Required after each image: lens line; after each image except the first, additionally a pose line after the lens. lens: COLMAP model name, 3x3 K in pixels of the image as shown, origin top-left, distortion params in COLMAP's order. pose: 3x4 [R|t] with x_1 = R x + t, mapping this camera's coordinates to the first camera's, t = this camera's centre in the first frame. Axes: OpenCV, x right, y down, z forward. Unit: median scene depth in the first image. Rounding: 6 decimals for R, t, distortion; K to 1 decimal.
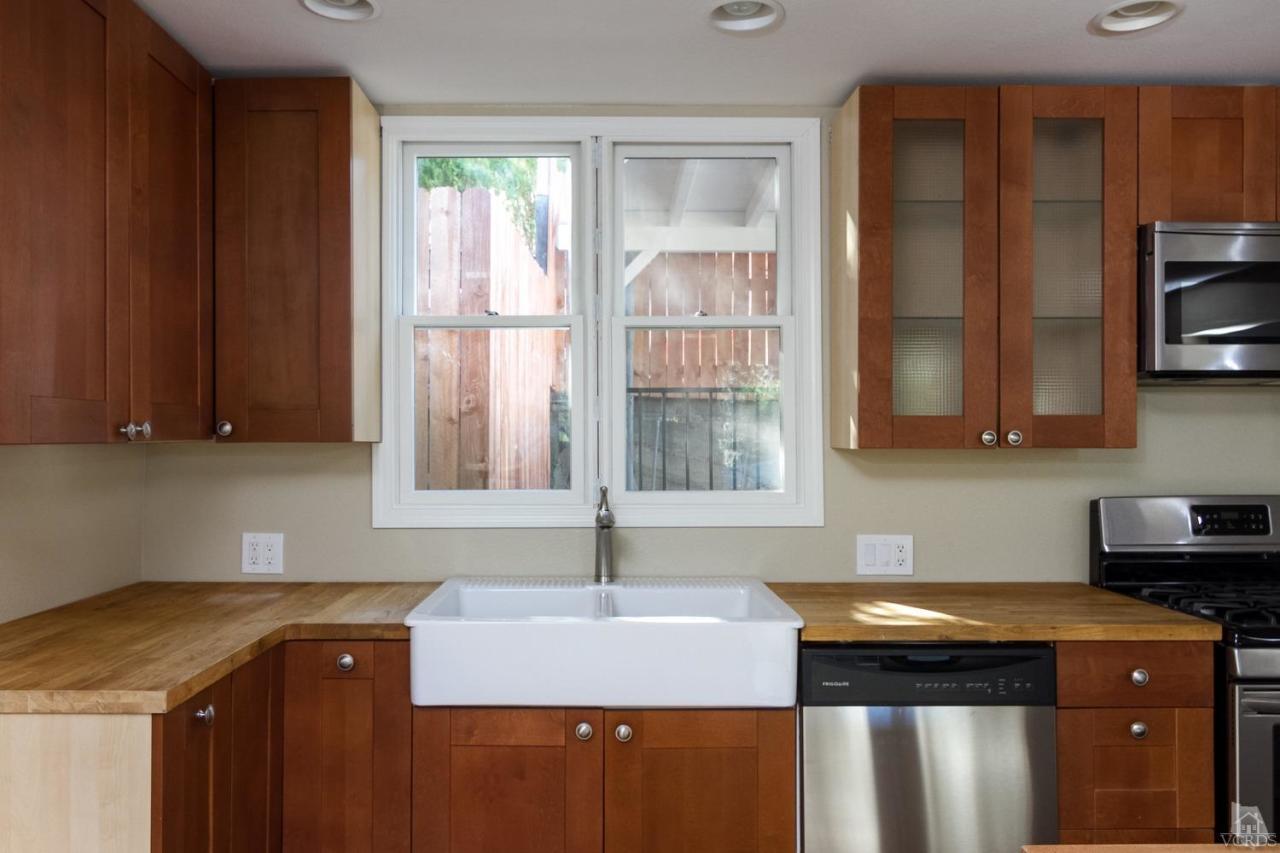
lens RADIAL K [[915.7, 0, 639.1], [0, 915.7, 447.5], [0, 0, 1]] dist [-0.001266, -0.000486]
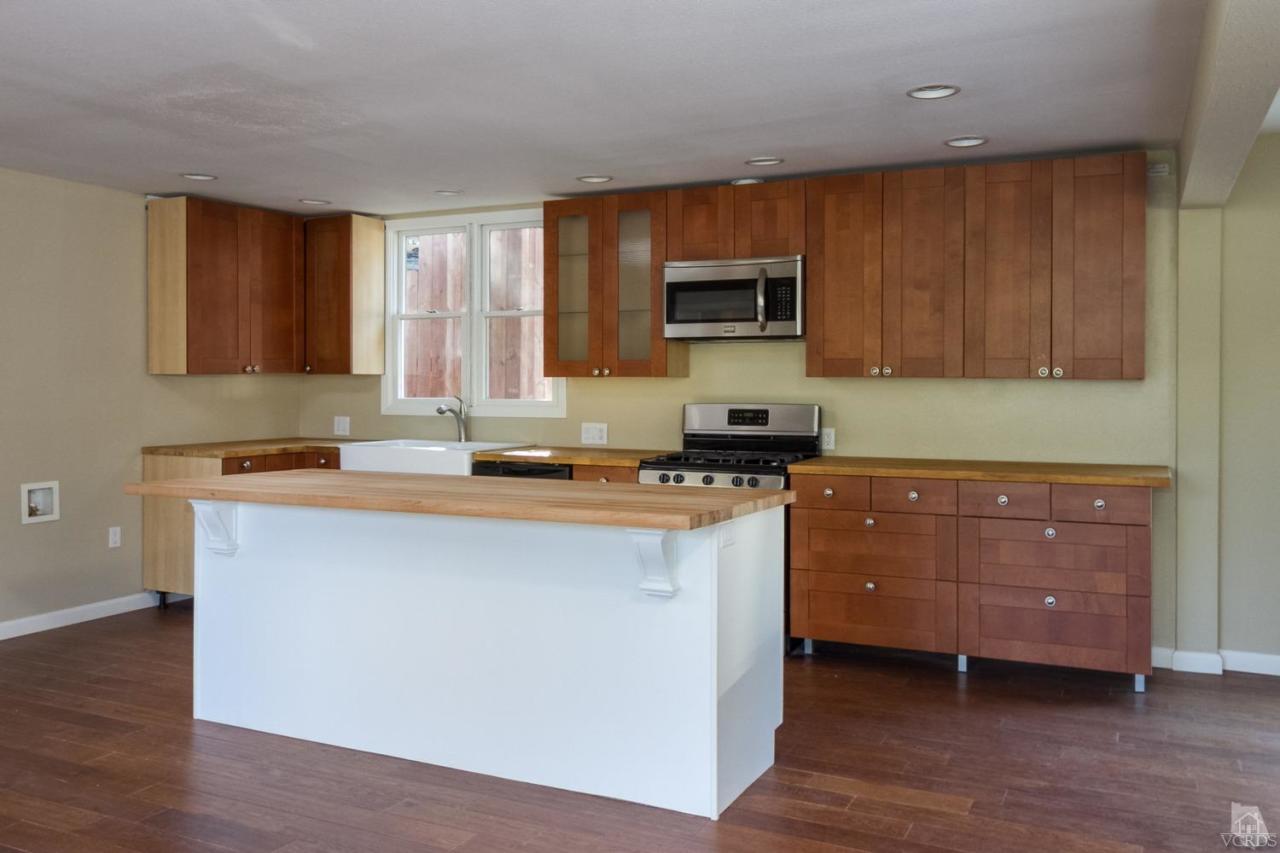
lens RADIAL K [[955.4, 0, 640.7], [0, 955.4, 391.5], [0, 0, 1]] dist [-0.011594, -0.002887]
pose [[0.910381, 0.006867, -0.413715, 1.268064], [-0.005800, 0.999976, 0.003836, 0.023017], [0.413731, -0.001093, 0.910398, -0.828421]]
